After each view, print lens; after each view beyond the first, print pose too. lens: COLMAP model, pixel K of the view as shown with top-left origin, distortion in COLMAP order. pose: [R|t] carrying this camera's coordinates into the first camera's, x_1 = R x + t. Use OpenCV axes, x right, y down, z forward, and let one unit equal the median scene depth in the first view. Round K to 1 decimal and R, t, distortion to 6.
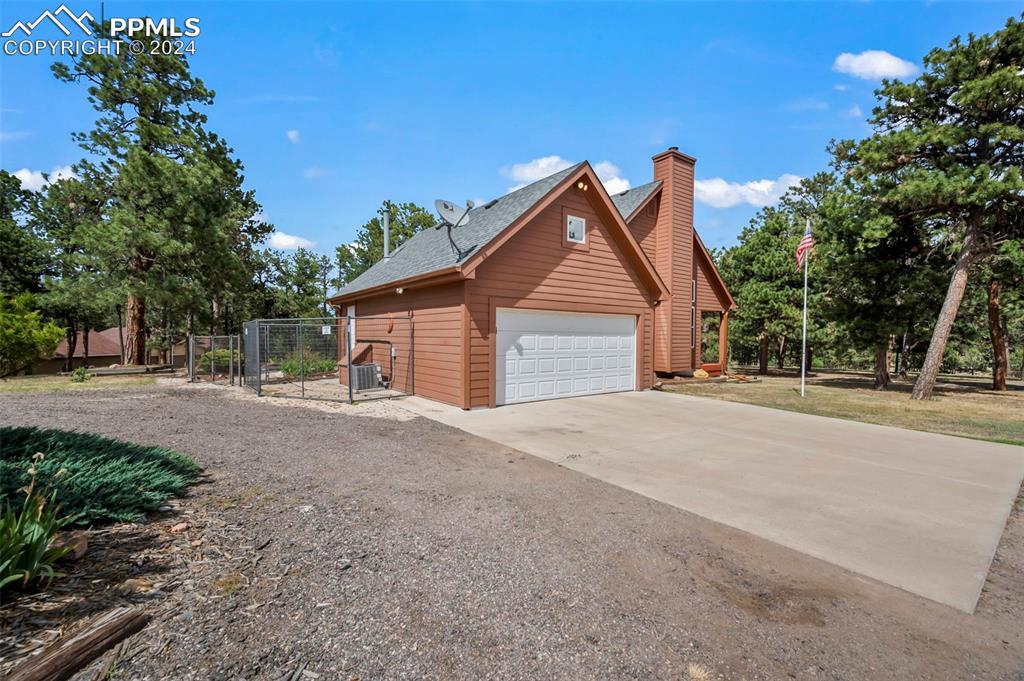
lens RADIAL K [[413.2, 0, 515.6], [0, 413.2, 342.5], [0, 0, 1]] dist [-0.002032, 0.001498]
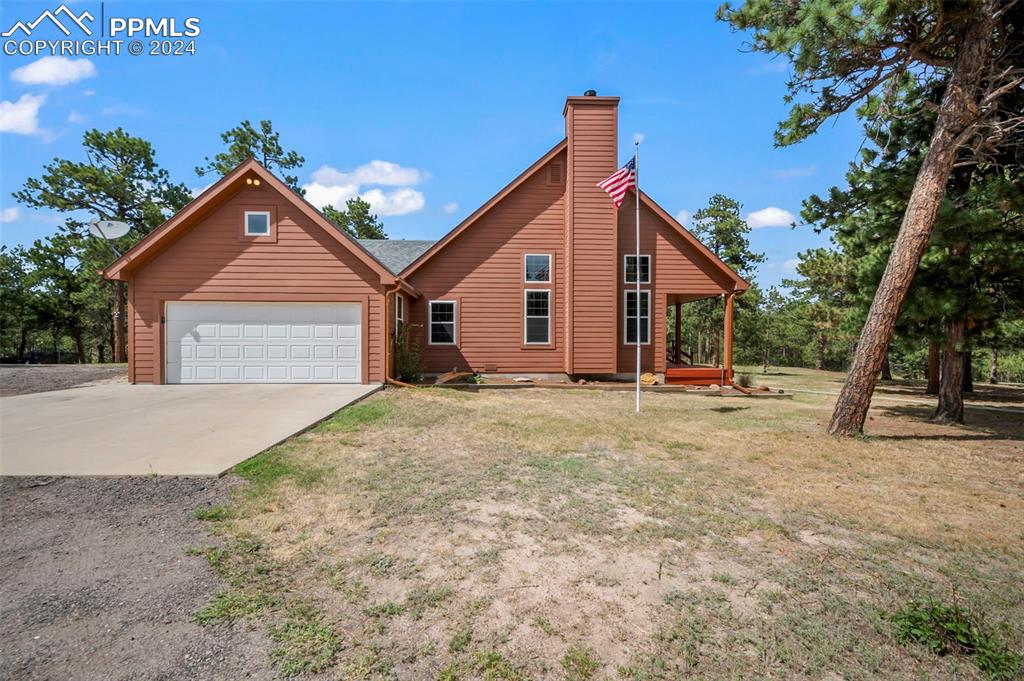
lens RADIAL K [[413.2, 0, 513.8], [0, 413.2, 339.6], [0, 0, 1]] dist [-0.002032, 0.001498]
pose [[0.838576, -0.003988, -0.544770, 1.297575], [-0.006682, 0.999823, -0.017606, 0.037157], [0.544744, 0.018404, 0.838401, 0.491639]]
